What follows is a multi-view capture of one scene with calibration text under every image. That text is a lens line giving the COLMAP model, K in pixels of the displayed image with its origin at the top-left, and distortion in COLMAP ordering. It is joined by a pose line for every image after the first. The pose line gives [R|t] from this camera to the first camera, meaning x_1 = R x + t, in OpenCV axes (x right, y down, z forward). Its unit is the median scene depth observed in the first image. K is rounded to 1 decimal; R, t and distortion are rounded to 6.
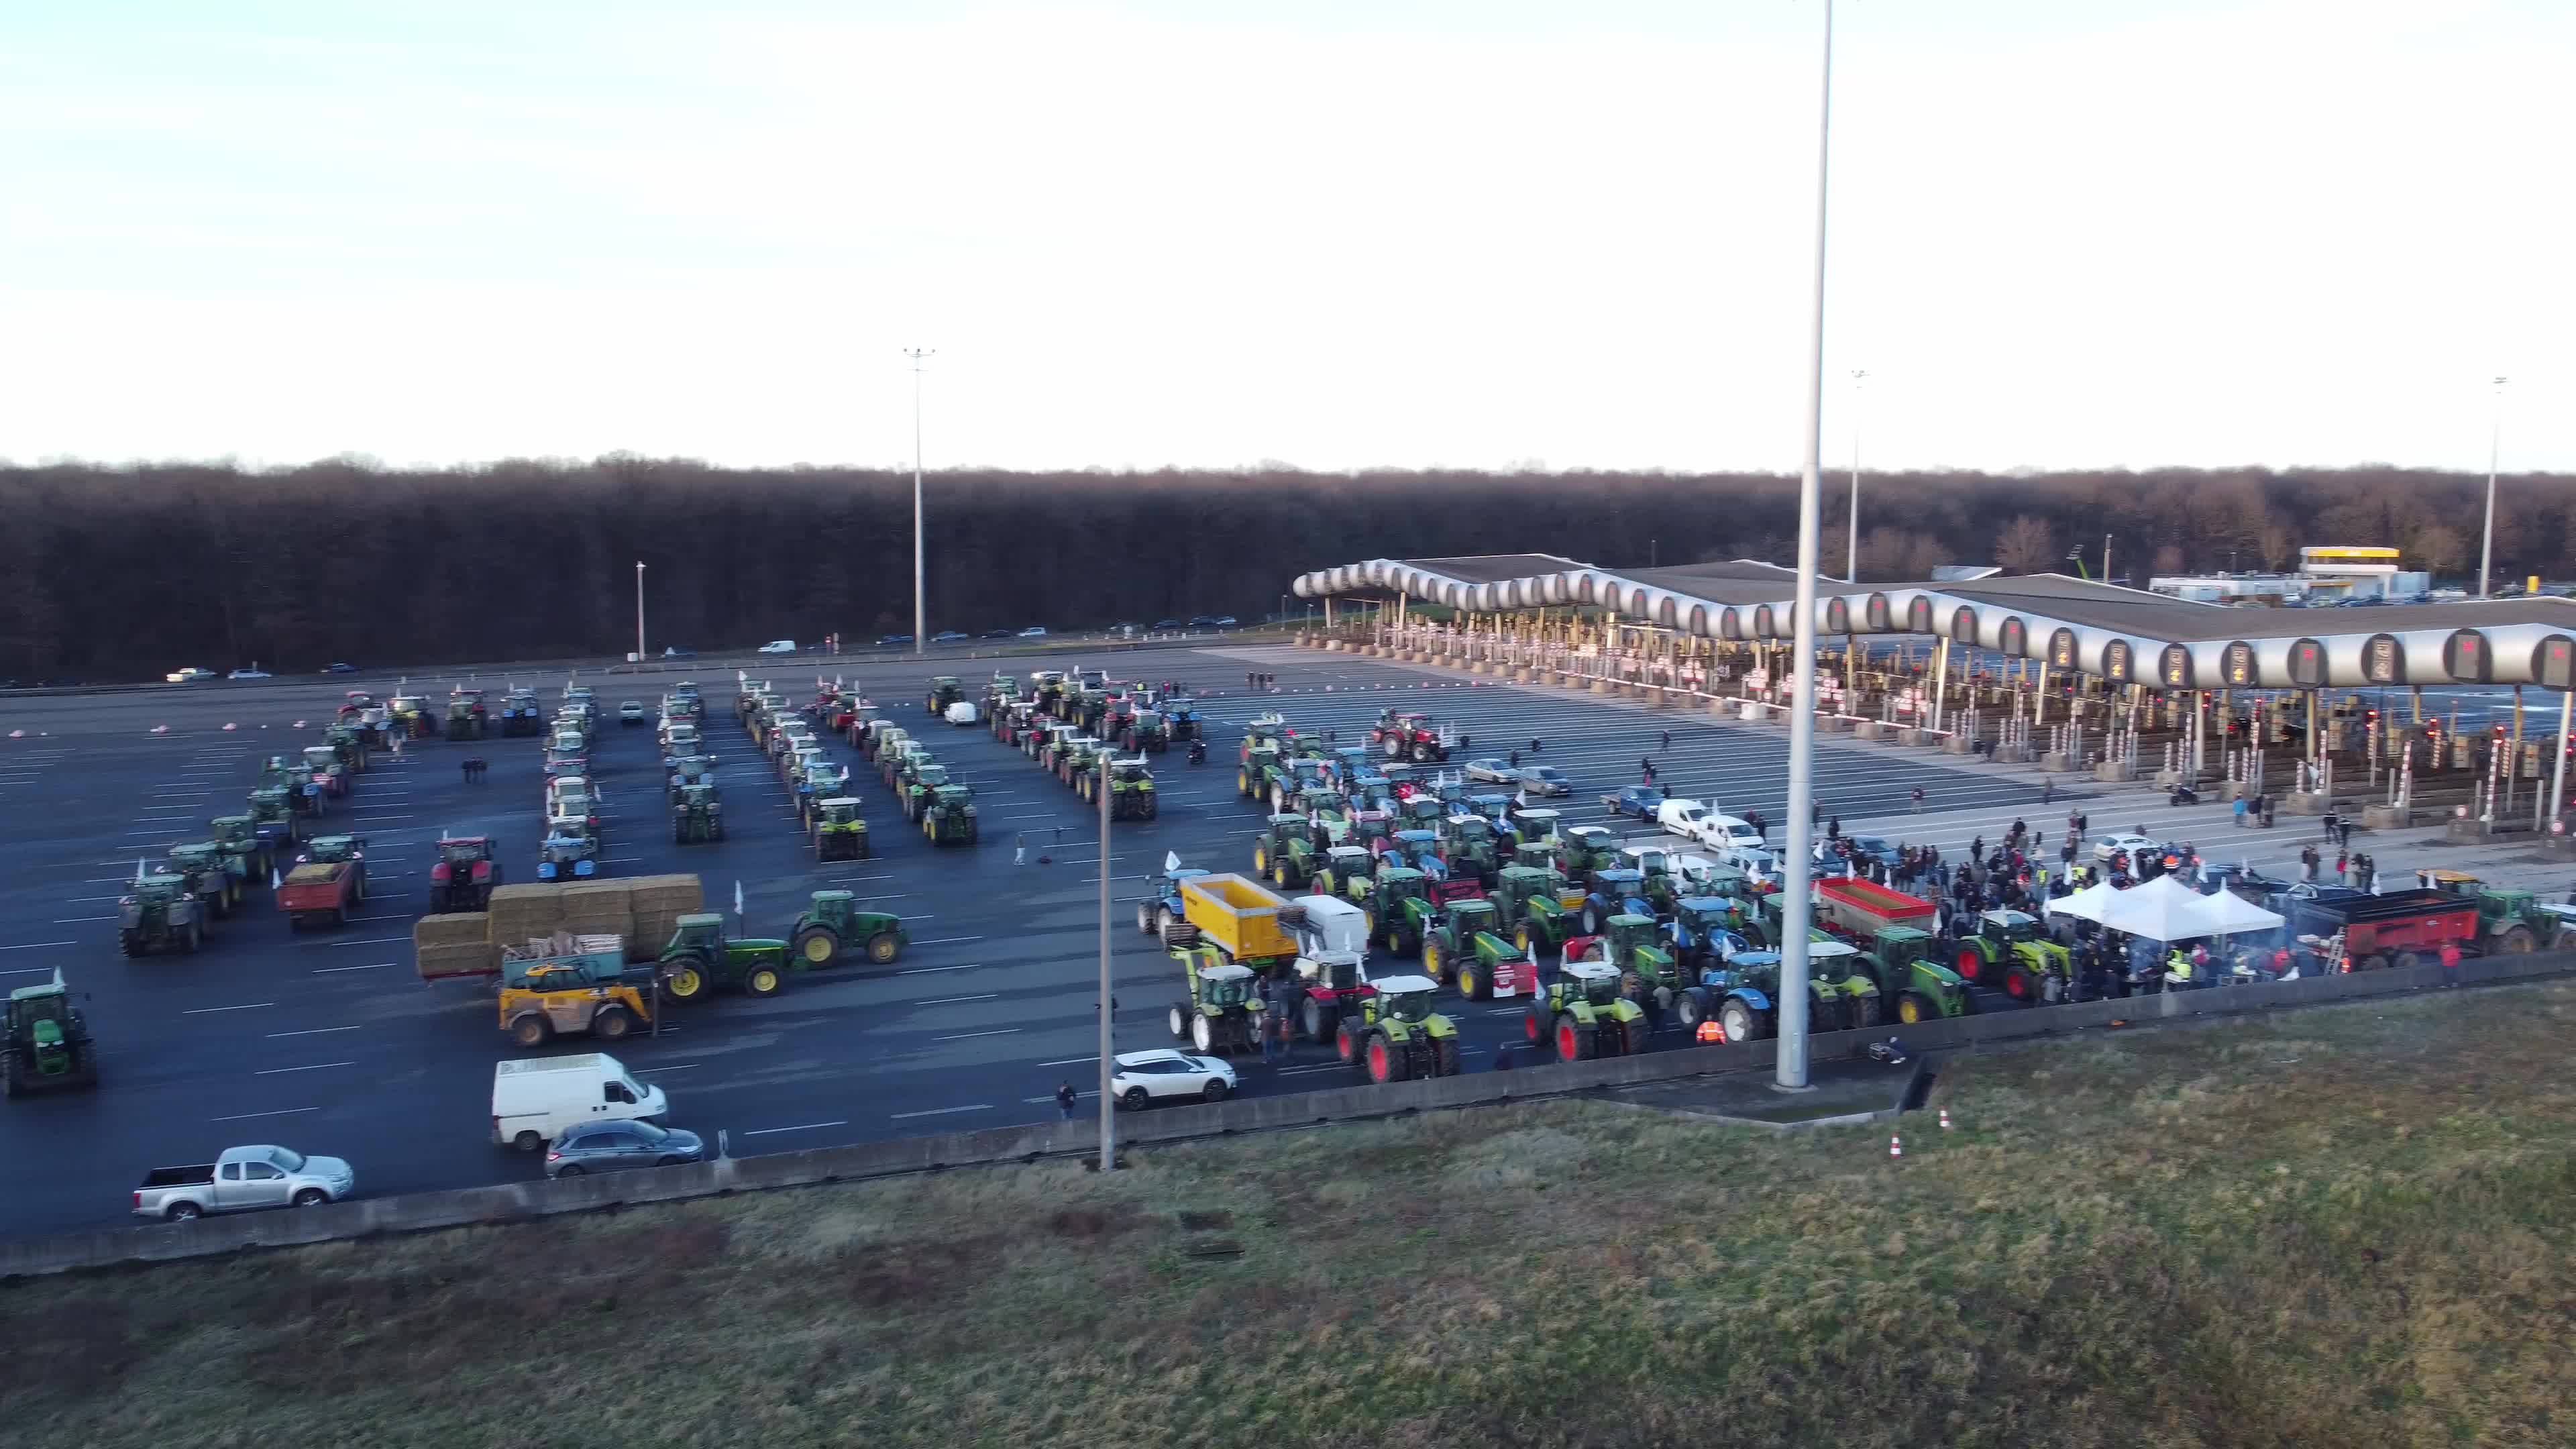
lens RADIAL K [[2020.2, 0, 1276.7], [0, 2020.2, 728.1], [0, 0, 1]] dist [0.008217, -0.016758]
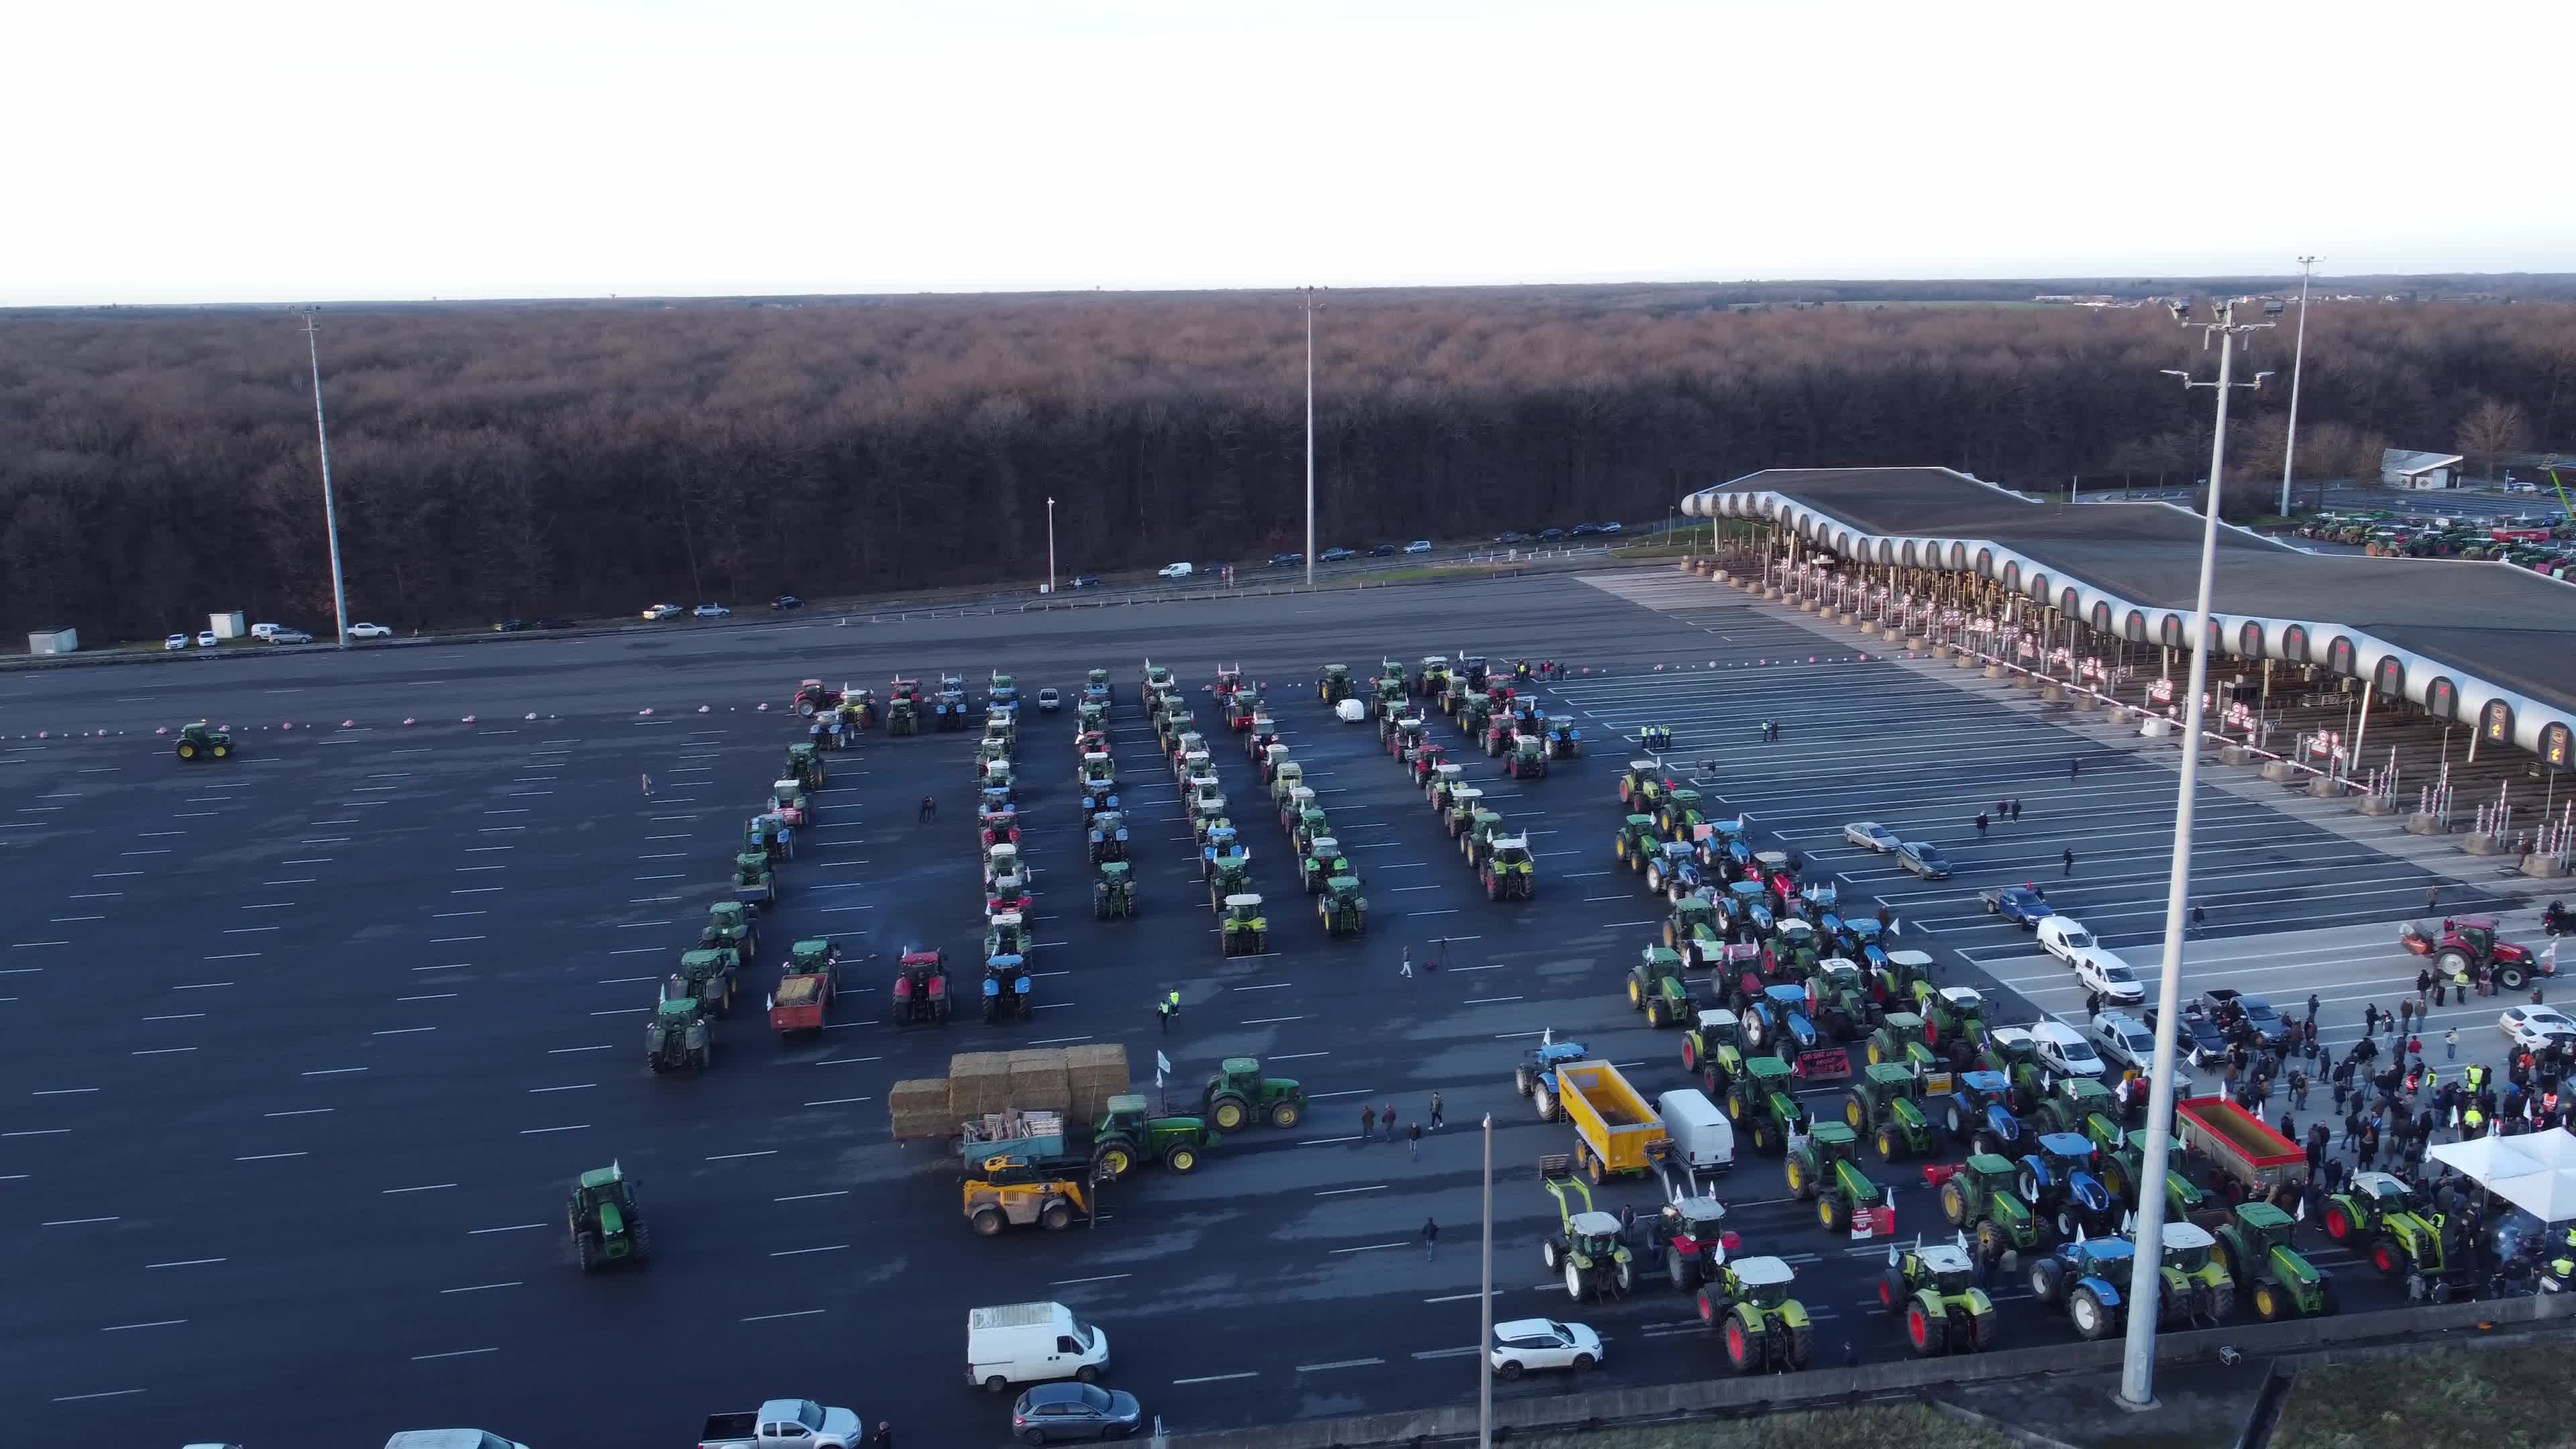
lens RADIAL K [[2020.2, 0, 1275.2], [0, 2020.2, 718.8], [0, 0, 1]] dist [0.008217, -0.016758]
pose [[0.982208, 0.024856, -0.186145, 0.000939], [-0.005506, 0.994587, 0.103757, -0.238272], [0.187716, -0.100886, 0.977028, -0.067956]]
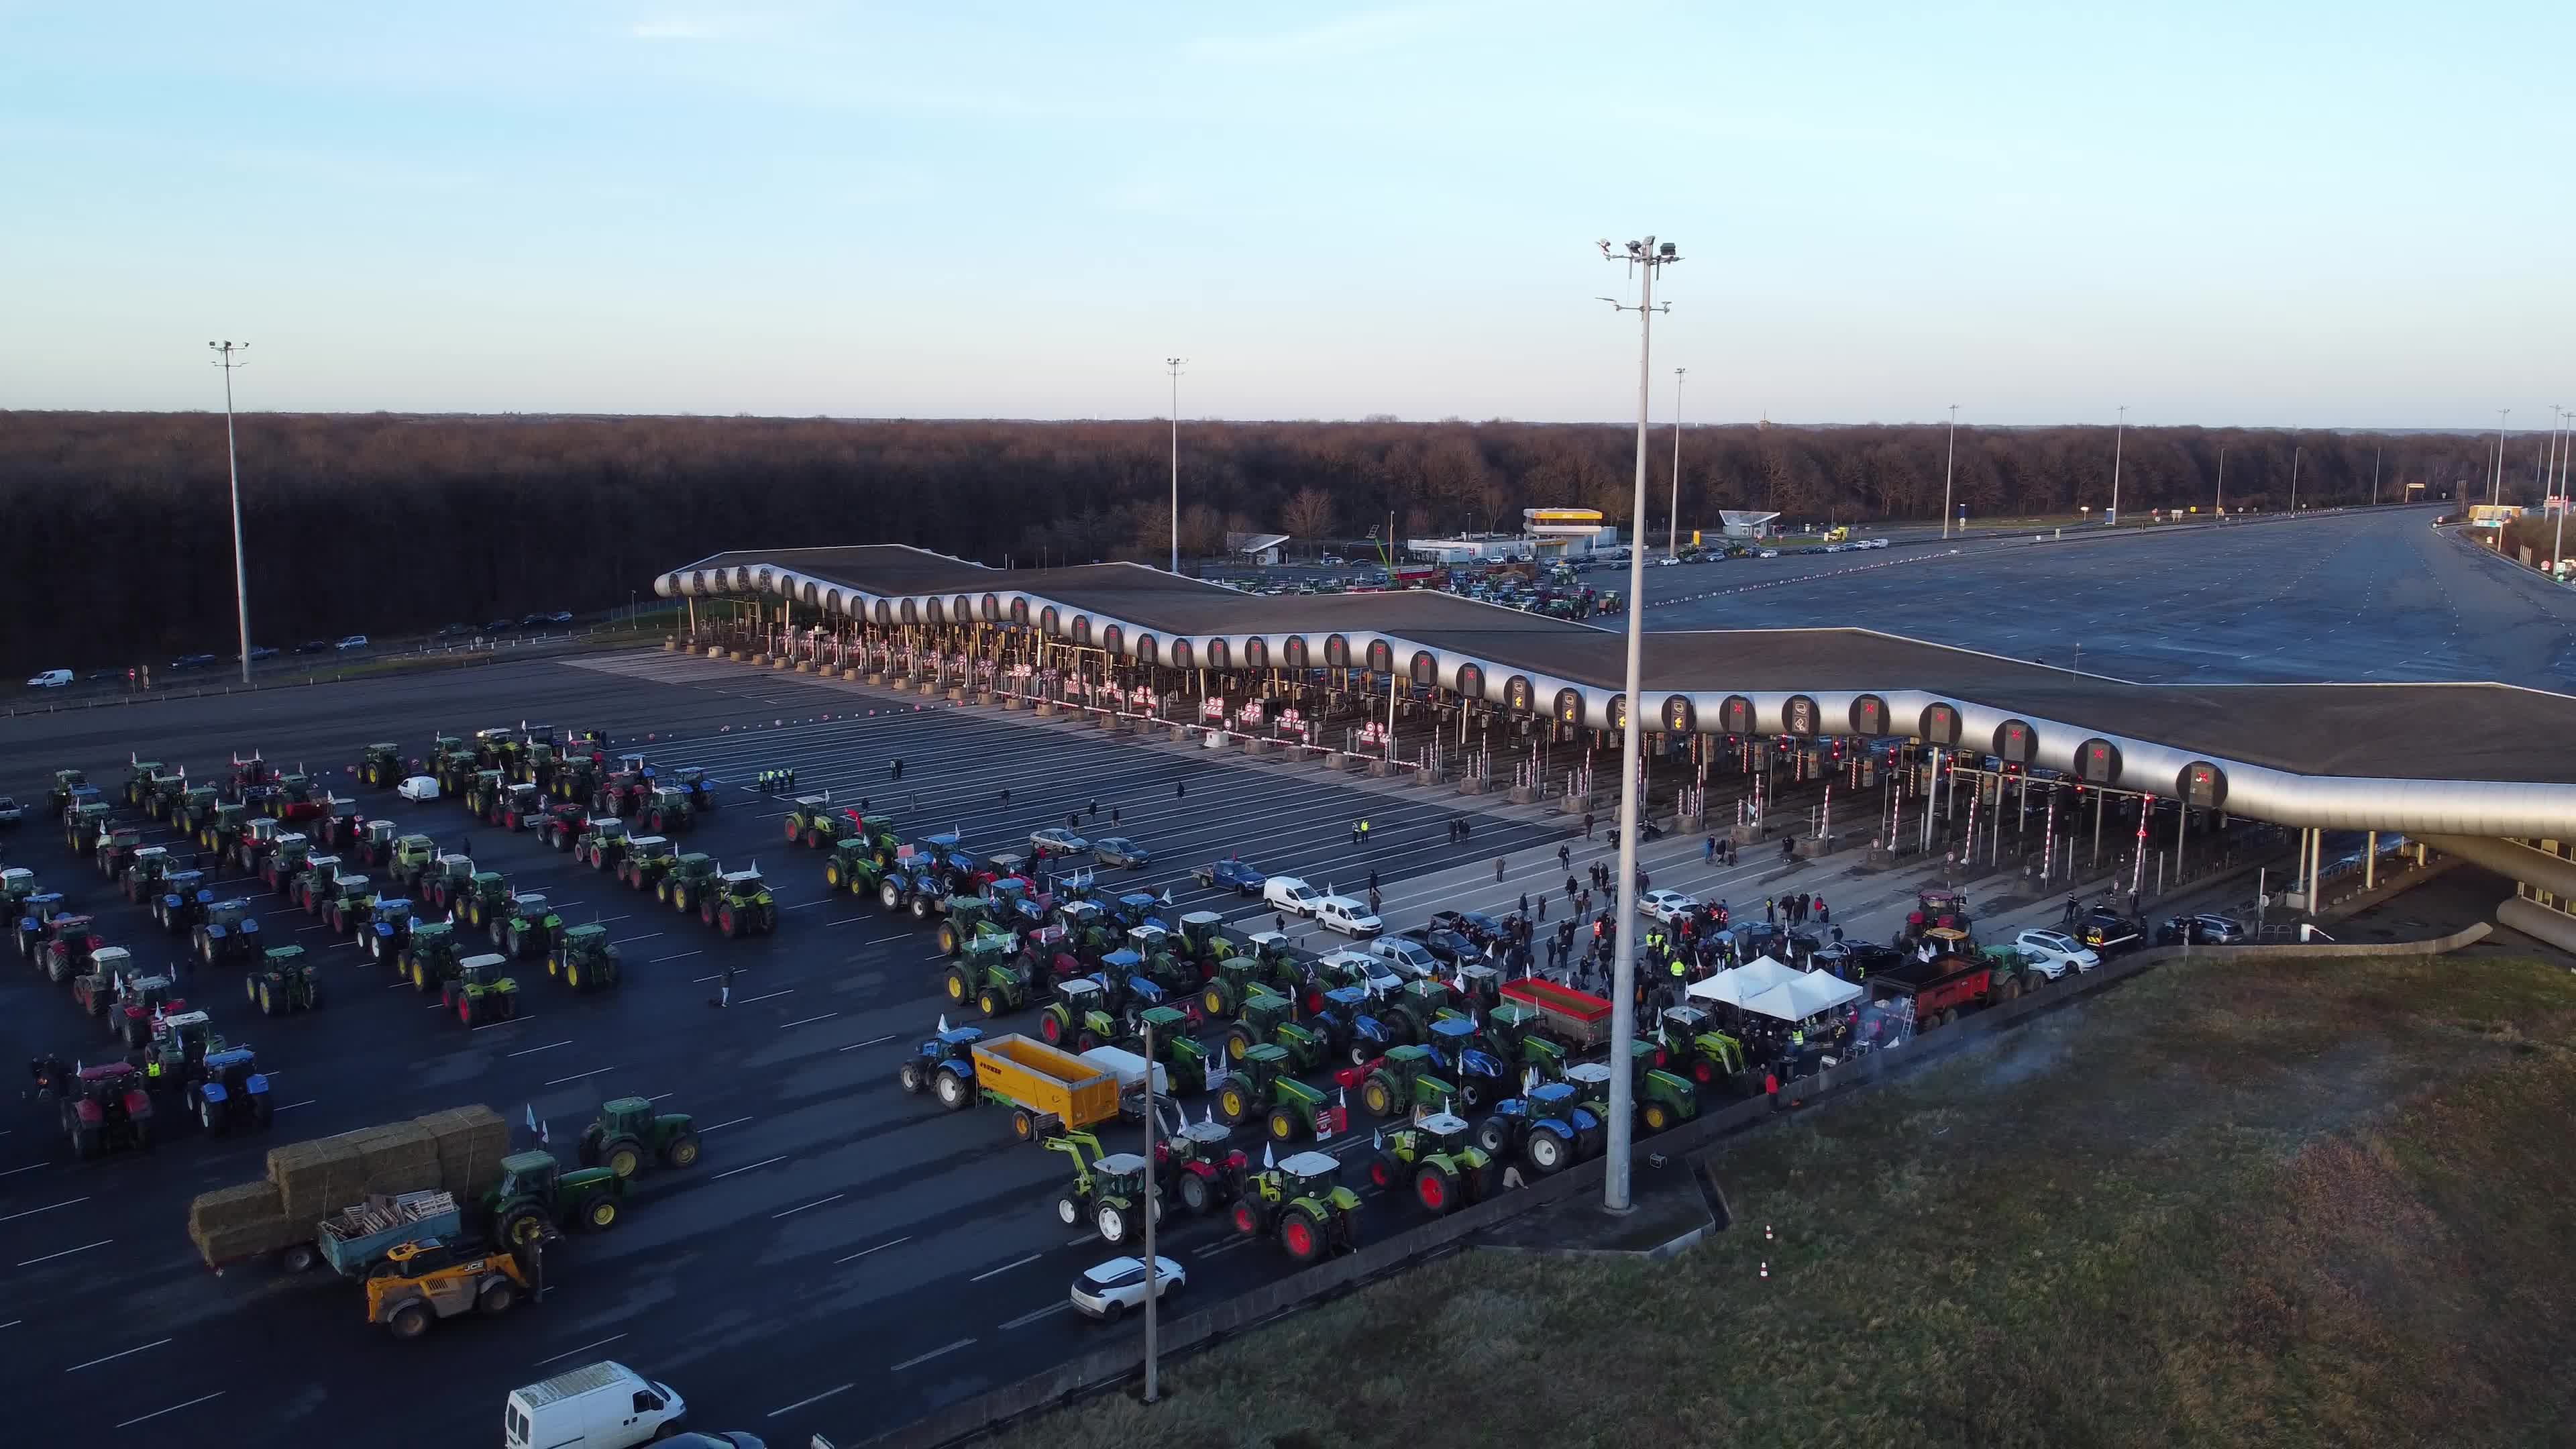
lens RADIAL K [[2020.2, 0, 1281.2], [0, 2020.2, 734.0], [0, 0, 1]] dist [0.008217, -0.016758]
pose [[0.921678, -0.054360, 0.384129, -0.315390], [0.035853, 0.997832, 0.055184, -0.148620], [-0.386296, -0.037090, 0.921629, -0.016168]]
